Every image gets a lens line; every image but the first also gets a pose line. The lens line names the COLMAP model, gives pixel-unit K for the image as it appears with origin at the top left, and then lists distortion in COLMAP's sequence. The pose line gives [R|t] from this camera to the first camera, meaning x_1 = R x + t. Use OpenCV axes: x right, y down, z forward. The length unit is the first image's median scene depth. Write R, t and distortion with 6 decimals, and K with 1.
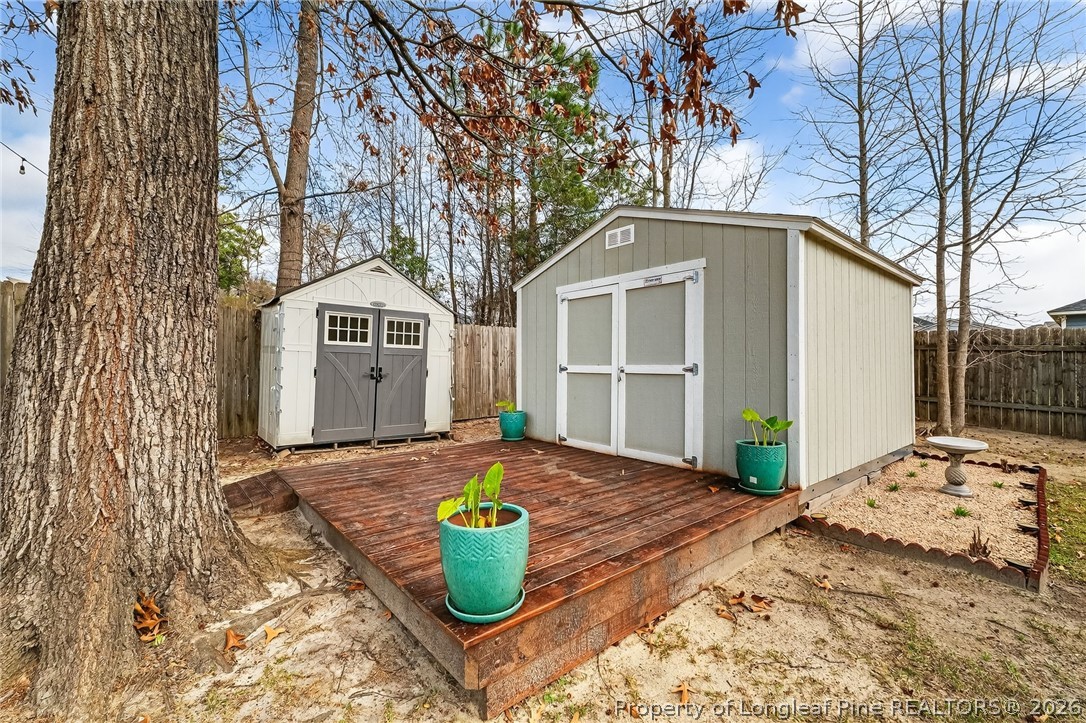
lens RADIAL K [[458.9, 0, 544.9], [0, 458.9, 366.4], [0, 0, 1]] dist [0.000264, 0.000004]
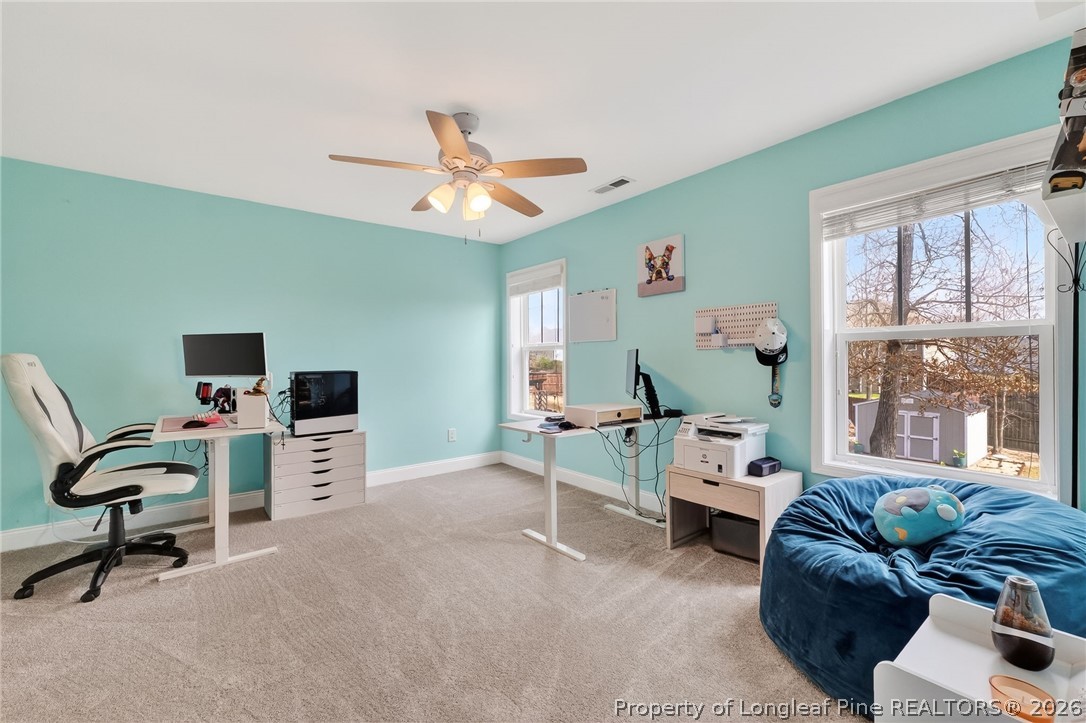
lens RADIAL K [[458.9, 0, 544.9], [0, 458.9, 366.4], [0, 0, 1]] dist [0.000264, 0.000004]
pose [[0.998963, -0.005690, -0.045172, -2.836493], [0.006148, 0.999931, 0.010010, -0.670866], [0.045111, -0.010277, 0.998929, -3.113462]]
